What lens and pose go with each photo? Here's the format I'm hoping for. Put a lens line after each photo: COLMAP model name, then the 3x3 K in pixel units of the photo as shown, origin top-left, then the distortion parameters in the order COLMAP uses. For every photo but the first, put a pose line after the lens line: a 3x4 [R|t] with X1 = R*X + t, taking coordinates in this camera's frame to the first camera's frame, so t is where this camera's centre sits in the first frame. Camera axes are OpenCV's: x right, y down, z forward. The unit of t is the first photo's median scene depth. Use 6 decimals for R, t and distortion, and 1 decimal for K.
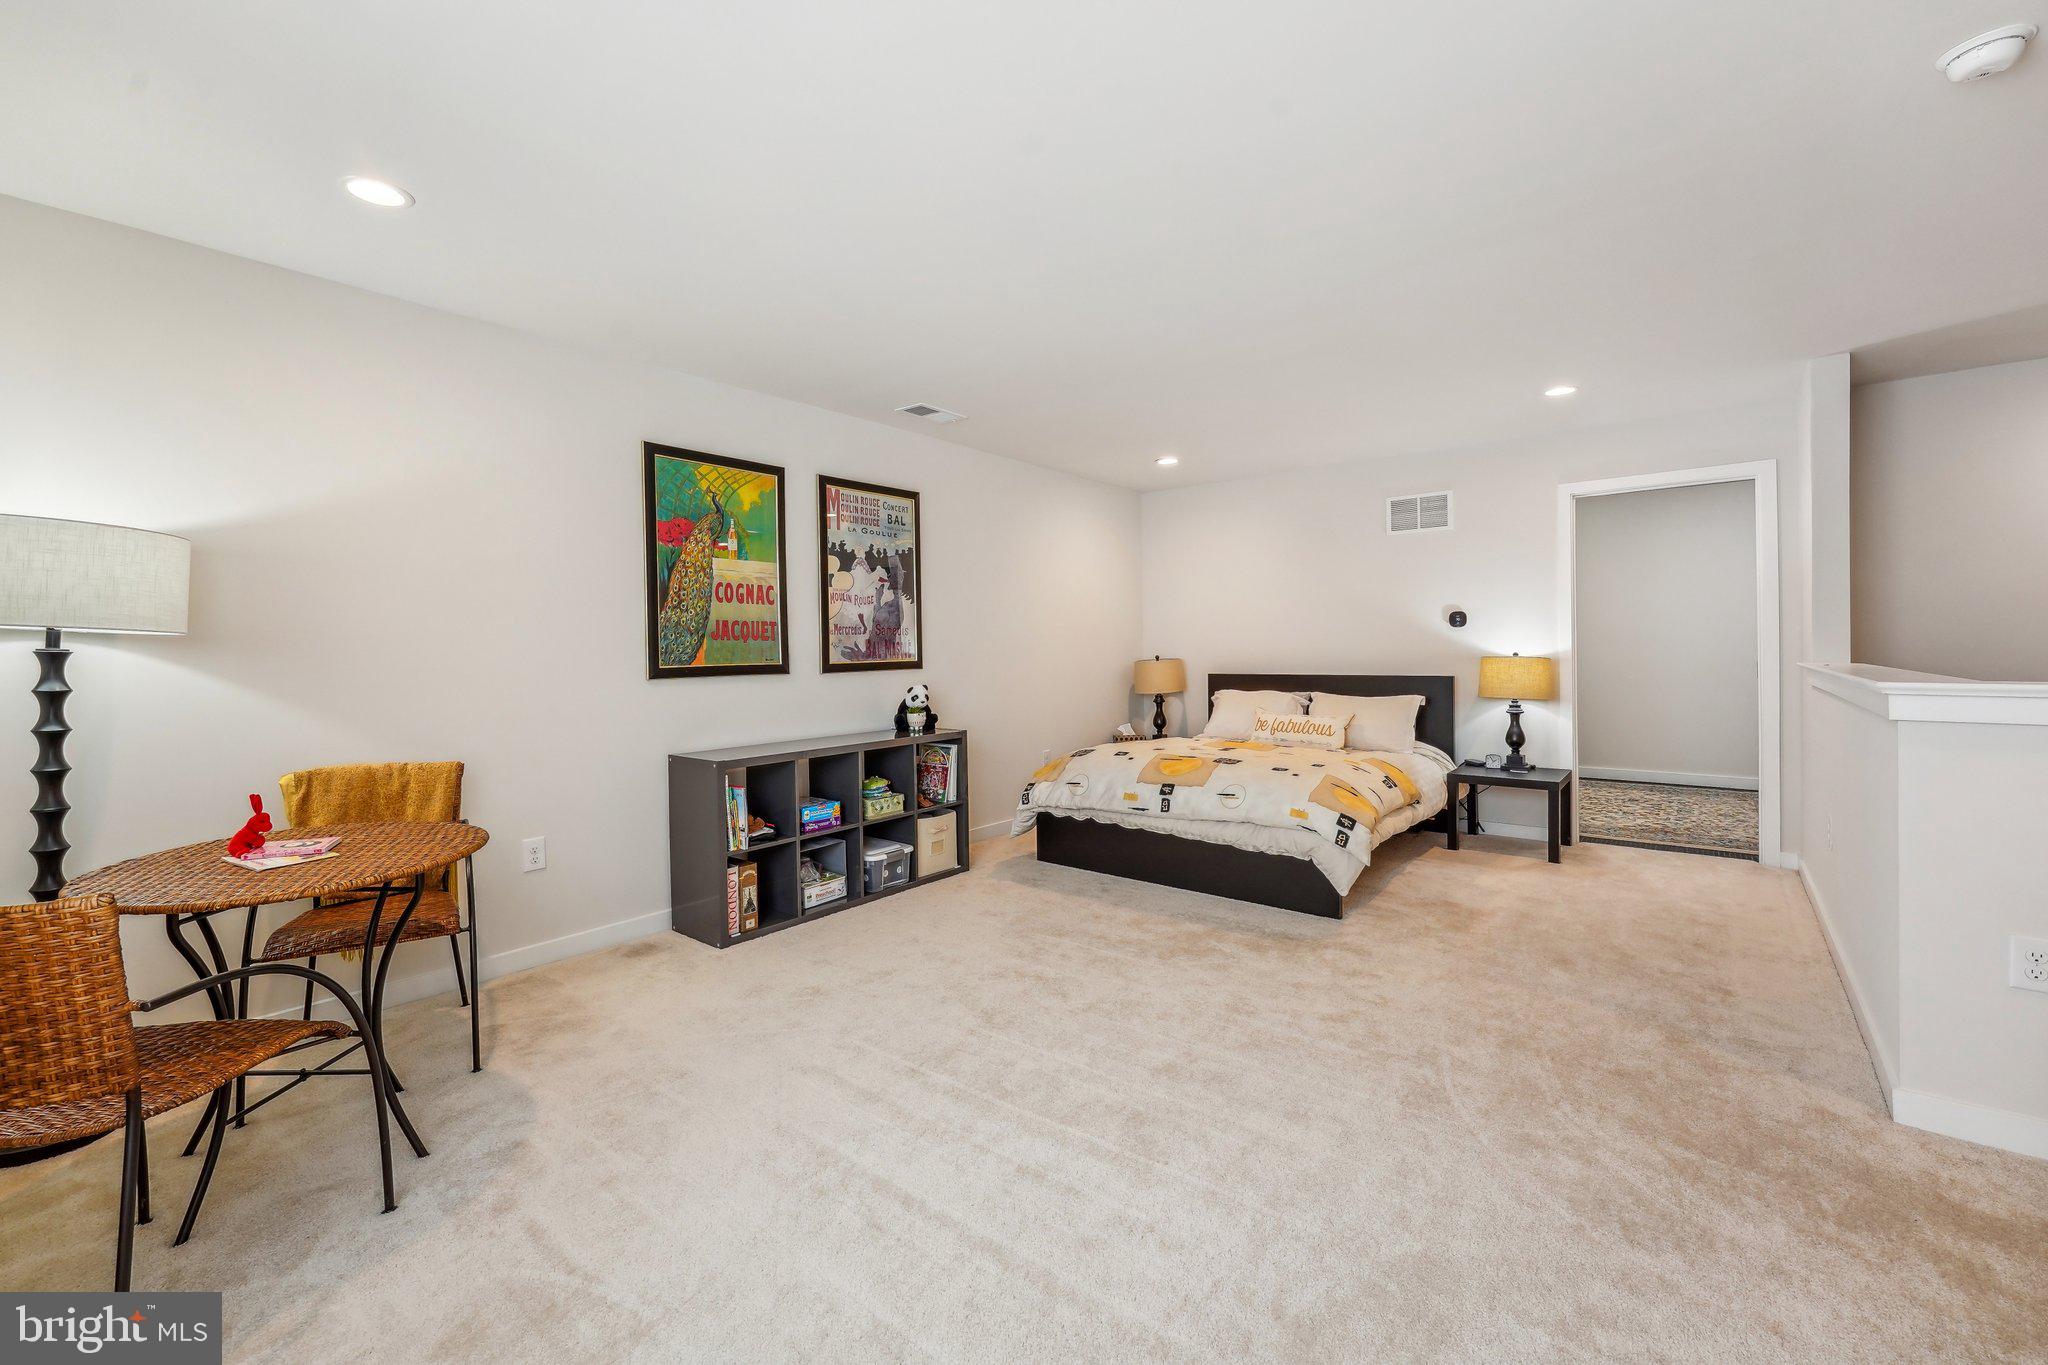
lens RADIAL K [[831.7, 0, 1019.7], [0, 831.7, 678.7], [0, 0, 1]] dist [-0.000670, -0.000598]
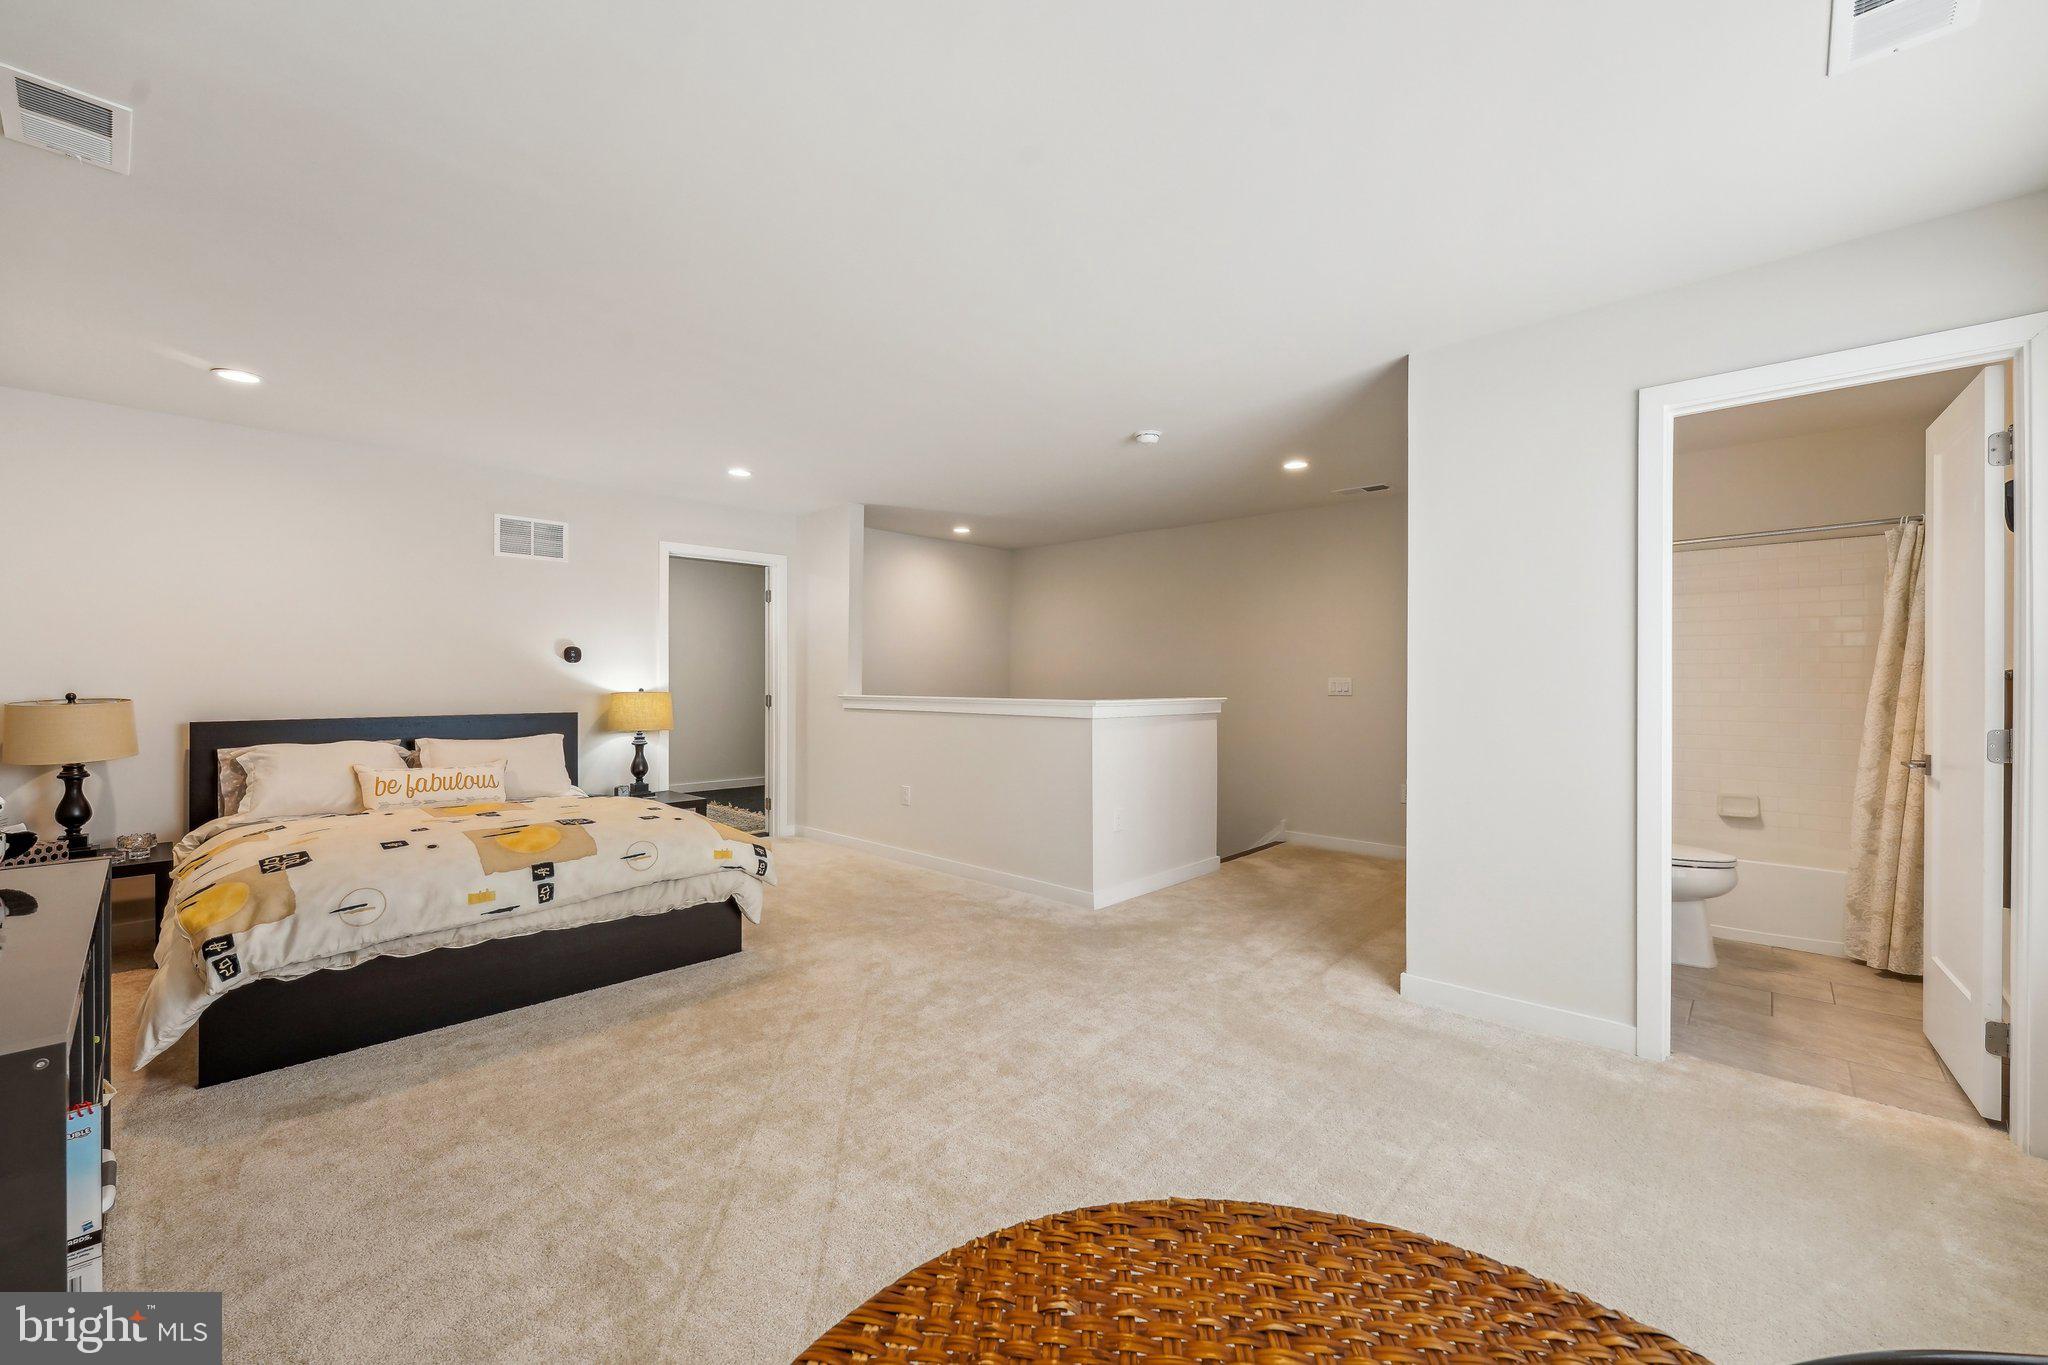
lens RADIAL K [[831.7, 0, 1018.1], [0, 831.7, 676.3], [0, 0, 1]] dist [-0.000670, -0.000598]
pose [[0.061295, 0.015978, 0.997992, -0.523779], [0.032239, 0.999318, -0.017979, -0.013394], [-0.997599, 0.033276, 0.060738, 0.511163]]
